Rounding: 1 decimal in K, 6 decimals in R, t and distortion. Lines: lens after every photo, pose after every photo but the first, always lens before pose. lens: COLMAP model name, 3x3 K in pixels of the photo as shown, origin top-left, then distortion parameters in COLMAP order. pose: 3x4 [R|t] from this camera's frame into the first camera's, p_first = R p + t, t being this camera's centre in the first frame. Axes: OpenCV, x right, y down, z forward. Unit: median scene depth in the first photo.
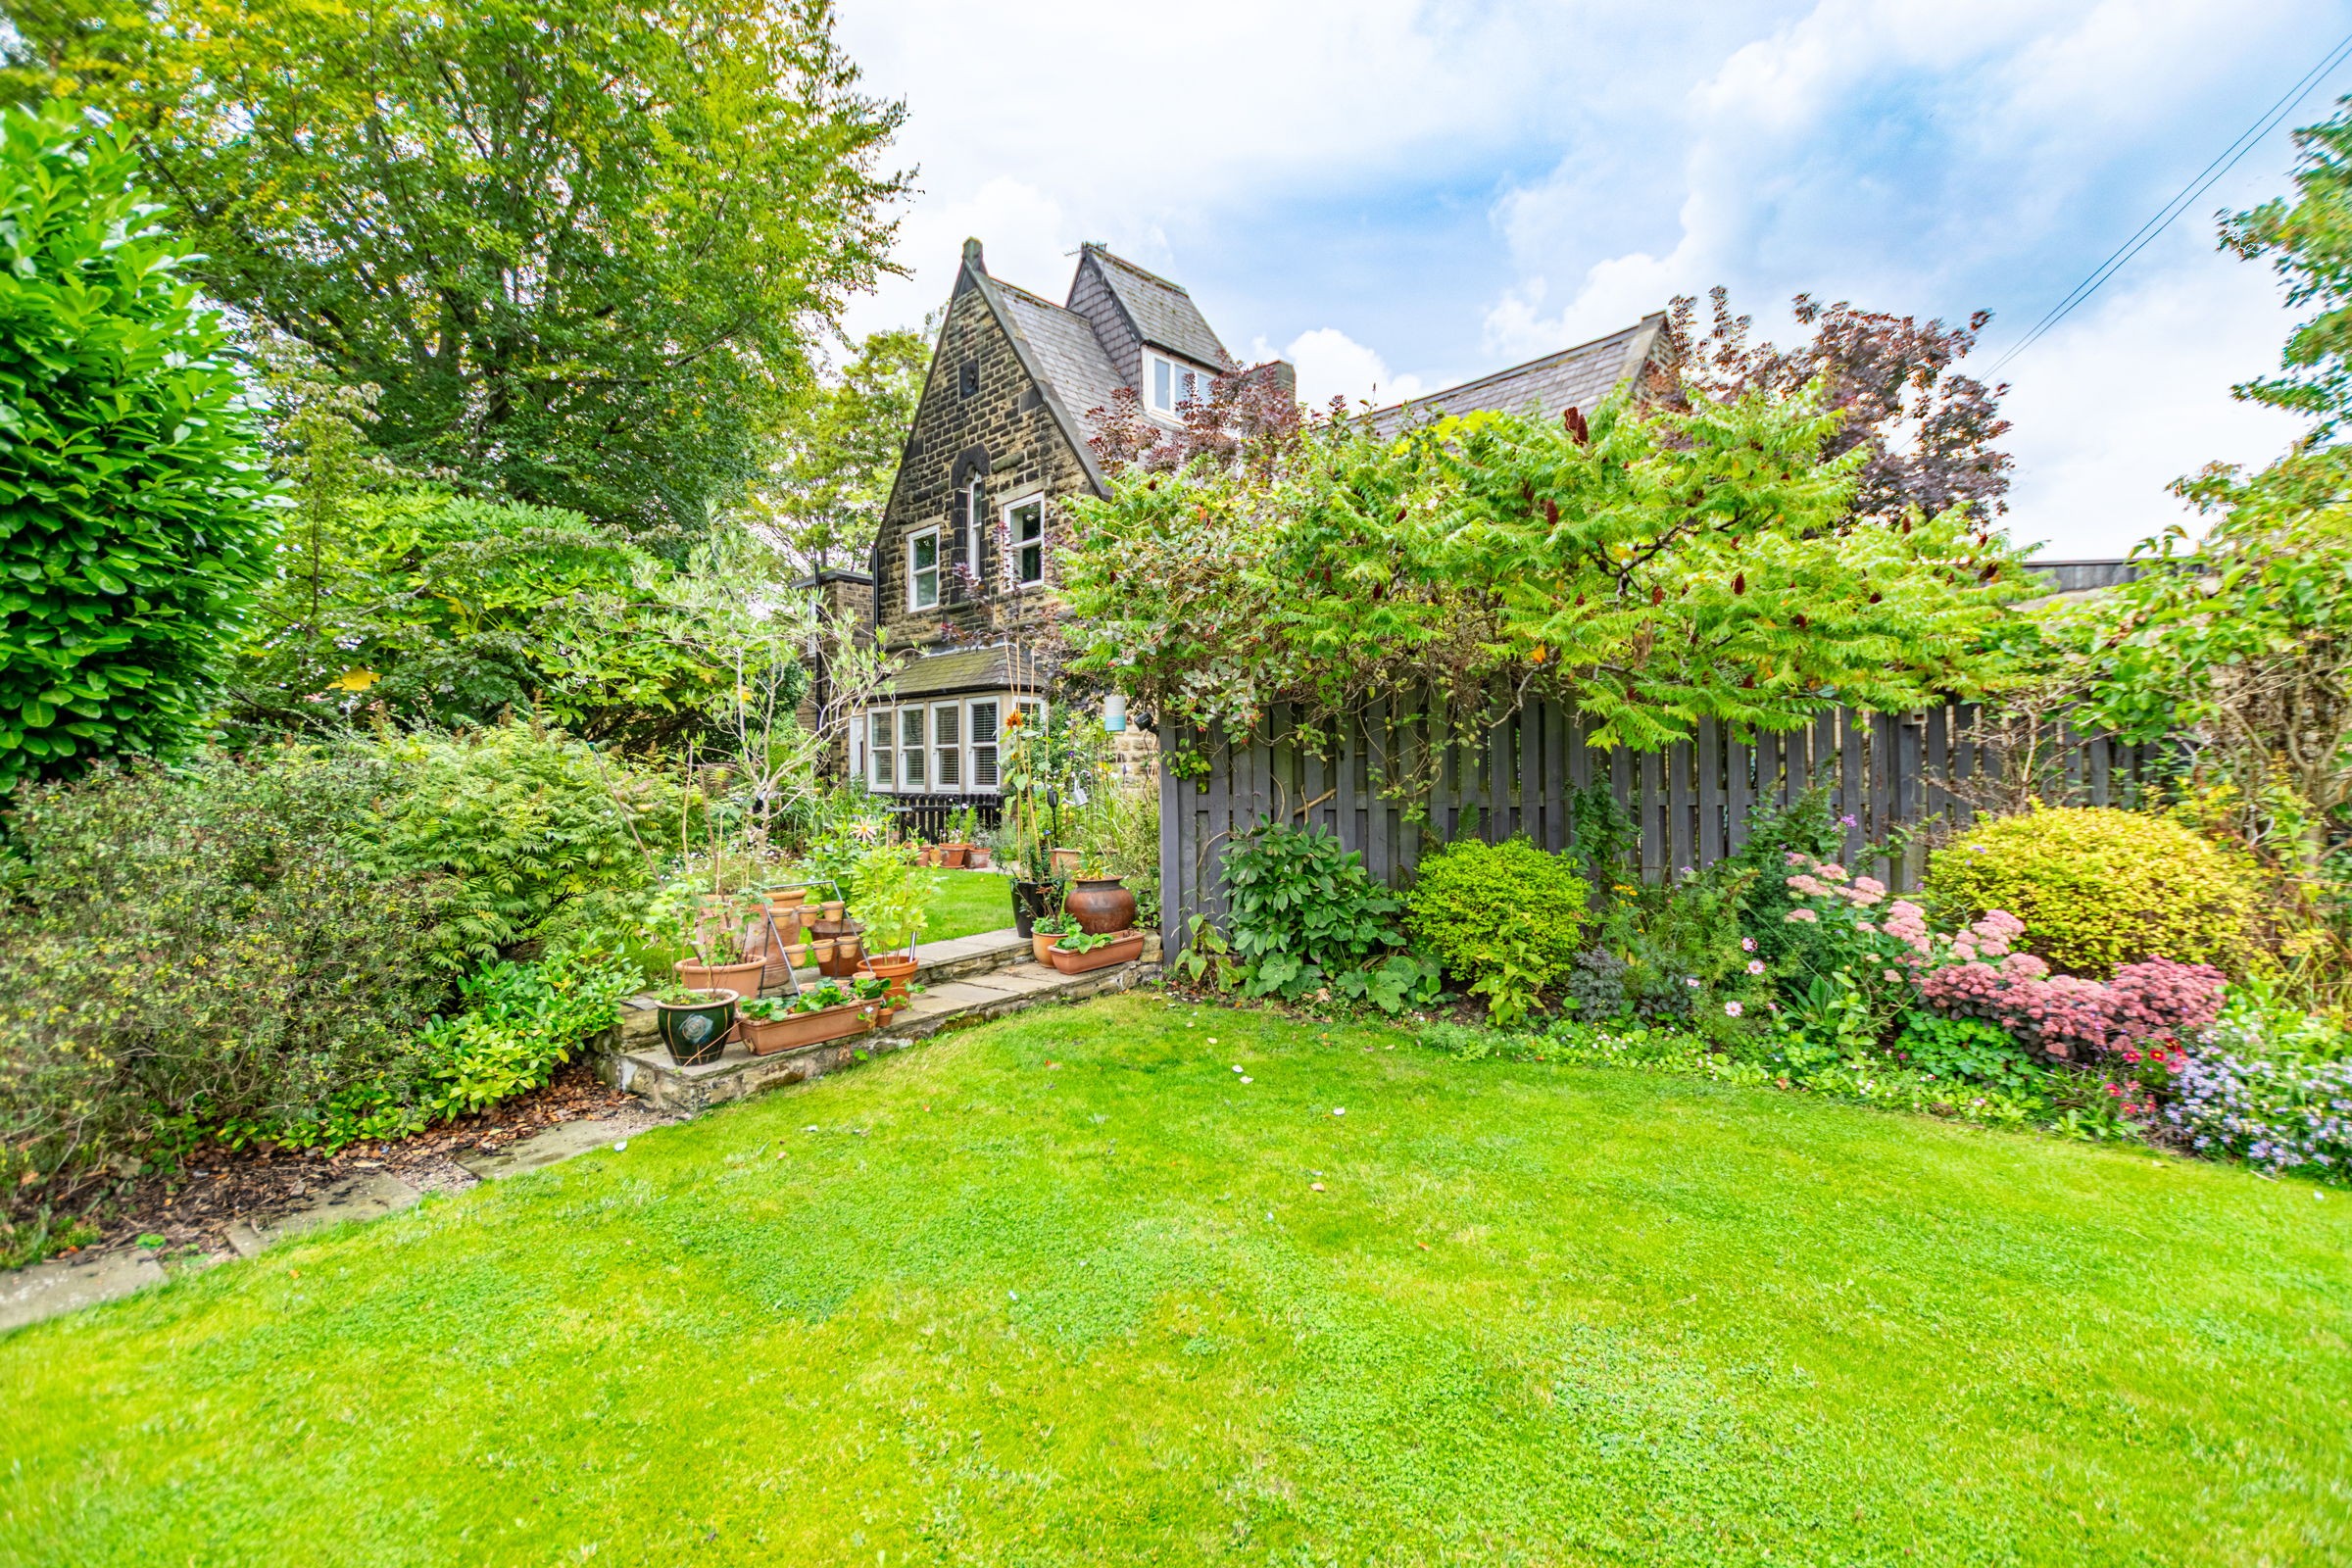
lens RADIAL K [[1015.0, 0, 1168.6], [0, 1015.0, 777.5], [0, 0, 1]] dist [0.004257, -0.000776]
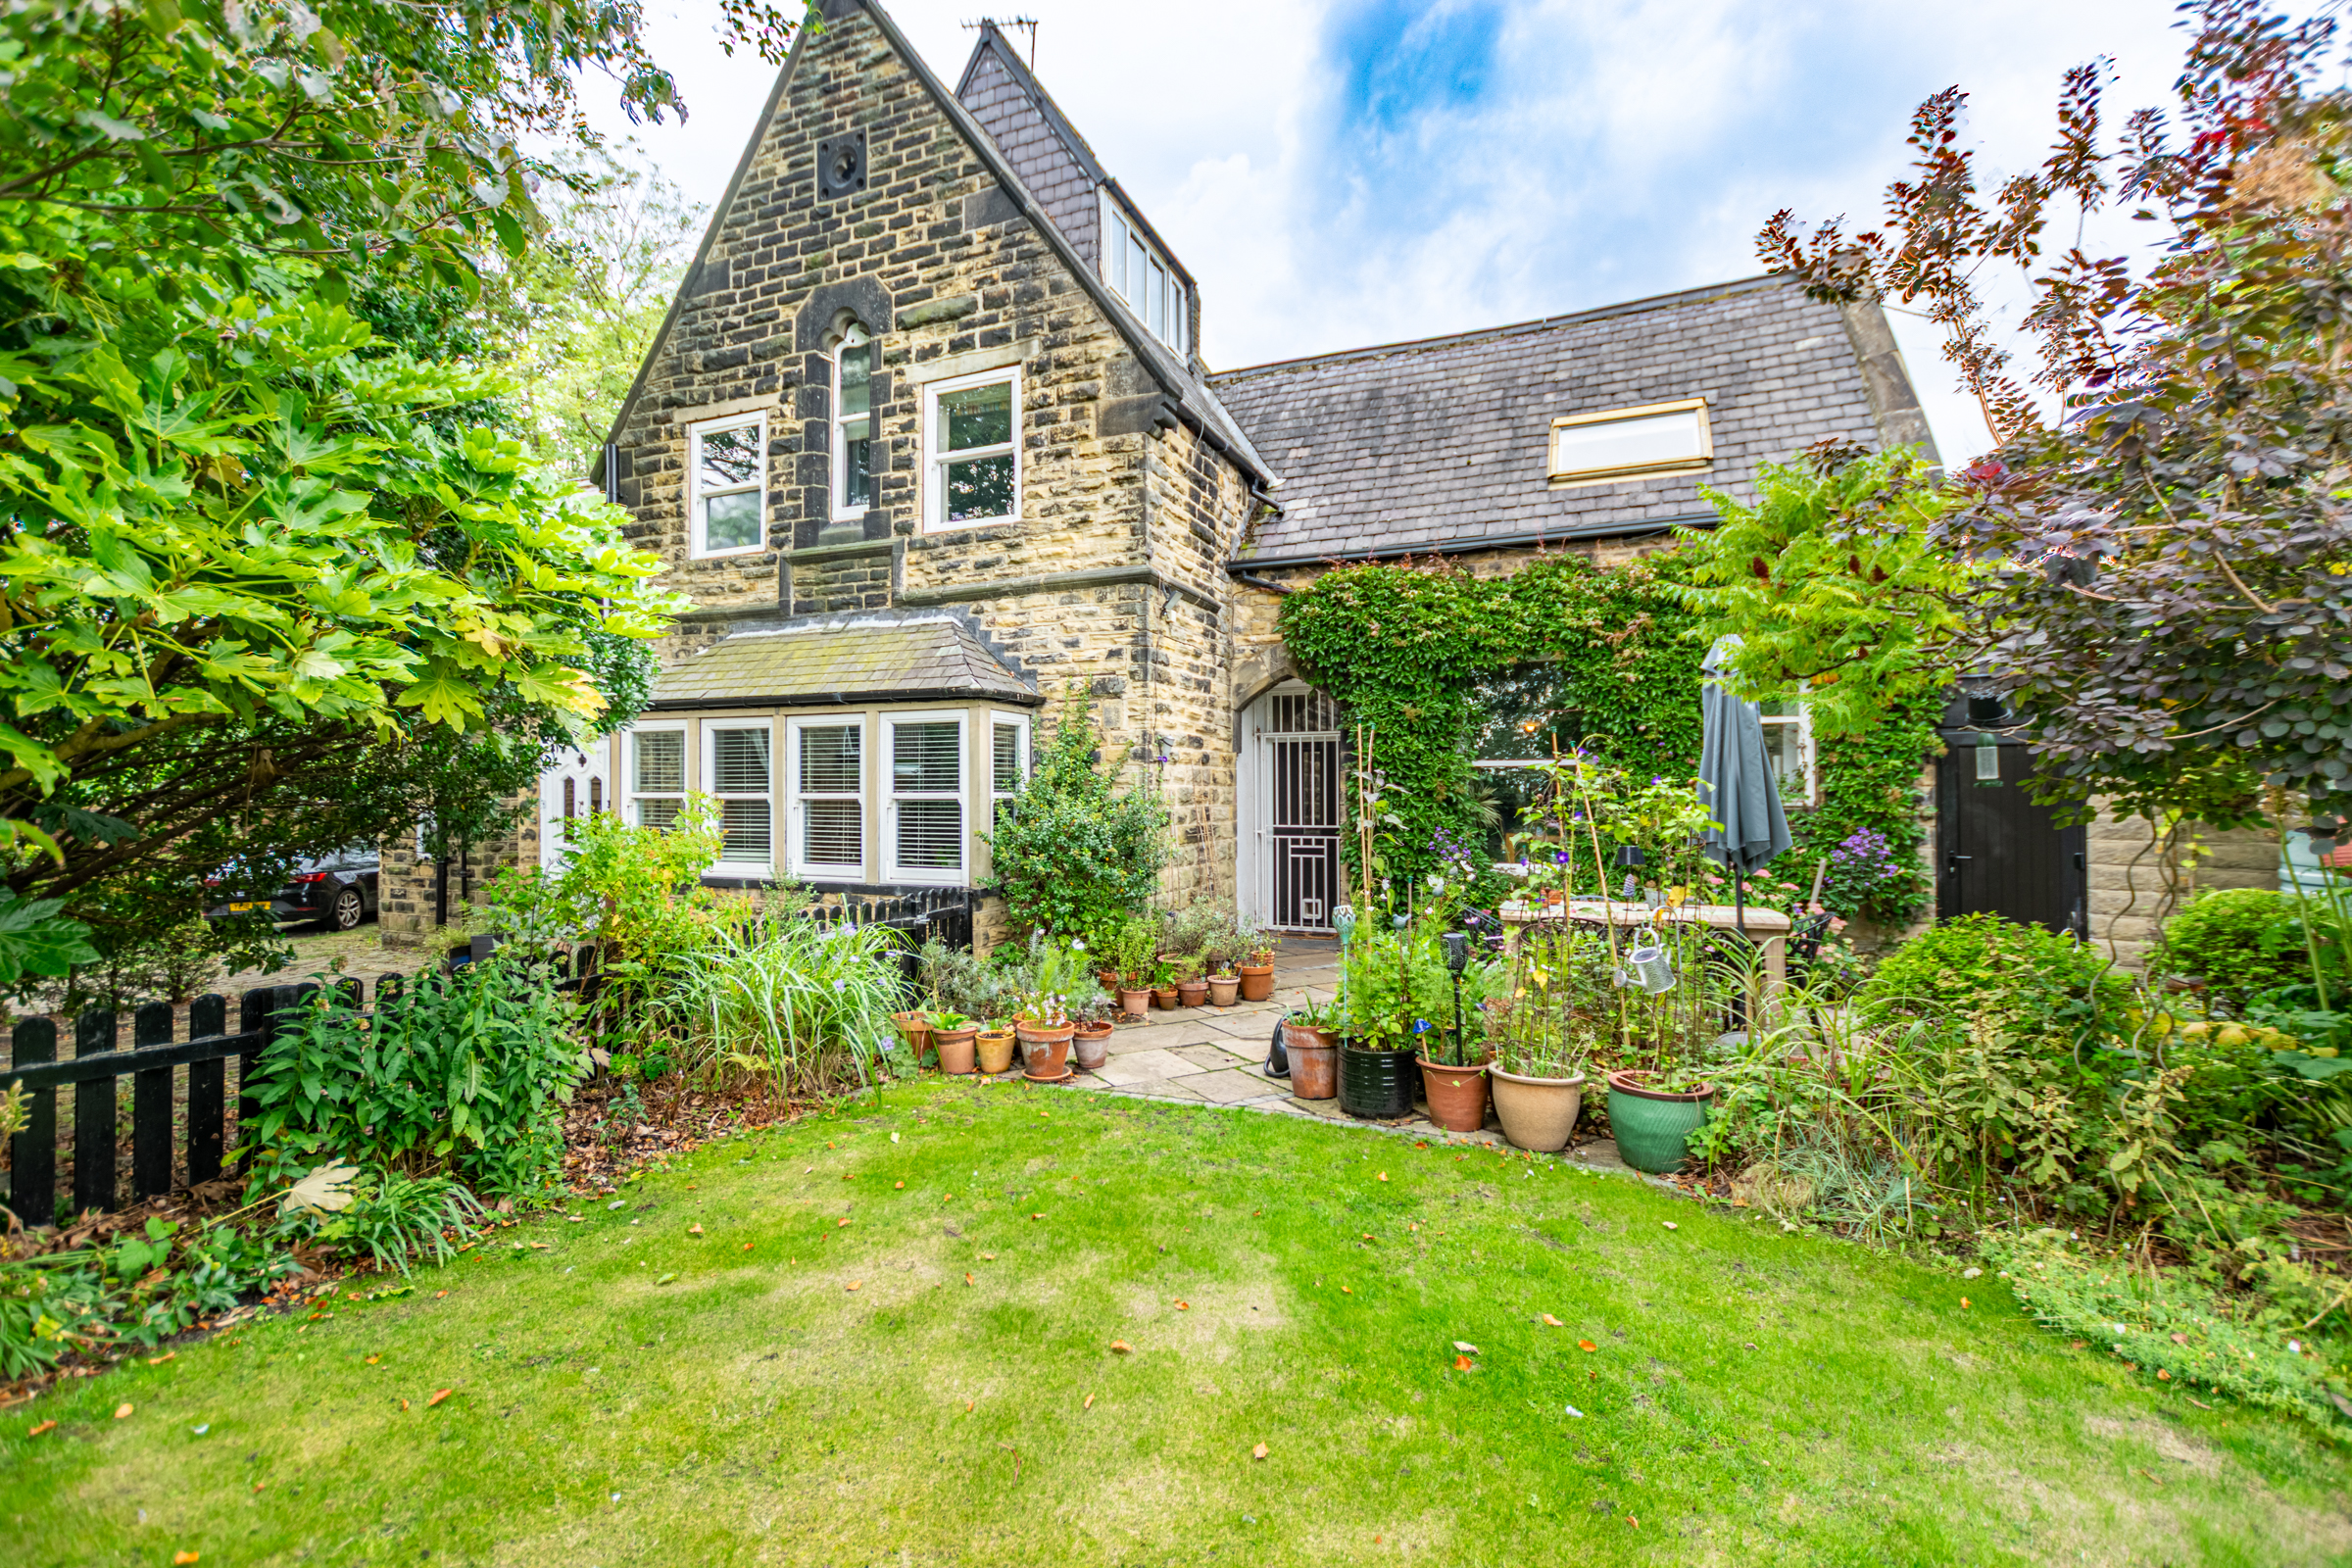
lens RADIAL K [[1015.0, 0, 1183.9], [0, 1015.0, 782.5], [0, 0, 1]] dist [0.004257, -0.000776]
pose [[0.917371, -0.000086, 0.398033, -0.257311], [0.004659, 0.999934, -0.010522, -0.031117], [-0.398006, 0.011507, 0.917311, 0.402476]]
